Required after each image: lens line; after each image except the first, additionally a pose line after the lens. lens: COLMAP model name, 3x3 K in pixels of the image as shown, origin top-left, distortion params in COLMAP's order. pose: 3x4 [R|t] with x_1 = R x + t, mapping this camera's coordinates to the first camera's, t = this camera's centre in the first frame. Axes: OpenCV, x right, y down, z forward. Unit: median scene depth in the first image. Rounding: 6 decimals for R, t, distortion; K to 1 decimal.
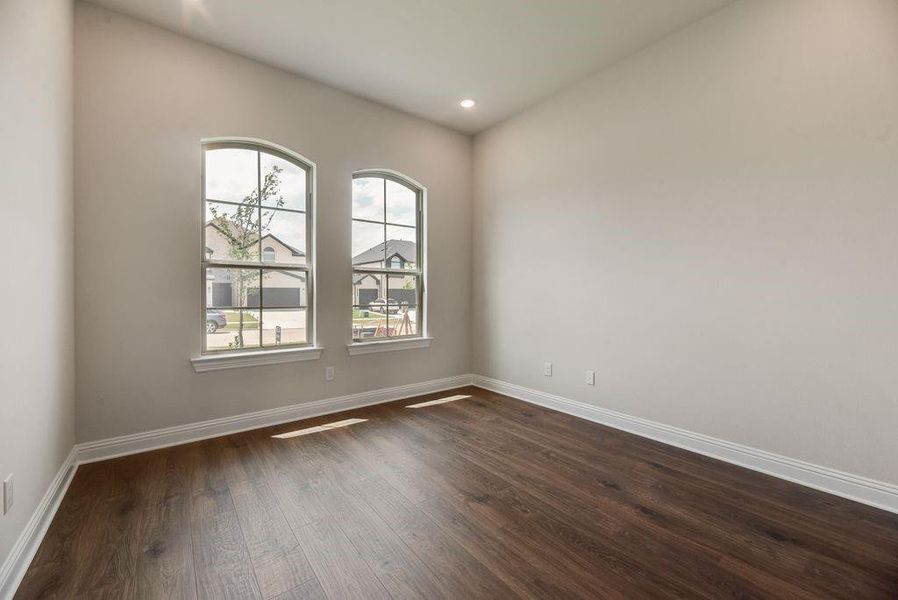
lens RADIAL K [[446.9, 0, 449.1], [0, 446.9, 295.0], [0, 0, 1]] dist [-0.000293, -0.000034]
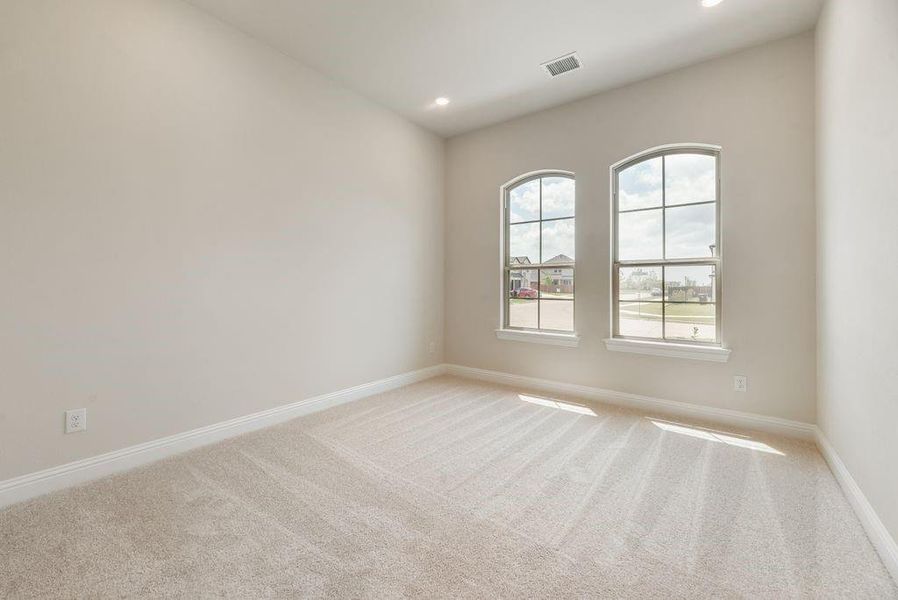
lens RADIAL K [[372.7, 0, 449.0], [0, 372.7, 289.7], [0, 0, 1]] dist [0.000346, -0.000055]
pose [[0.163333, 0.003995, -0.986563, 0.491180], [-0.008200, 0.999963, 0.002692, 0.000672], [0.986537, 0.007650, 0.163360, 0.463842]]
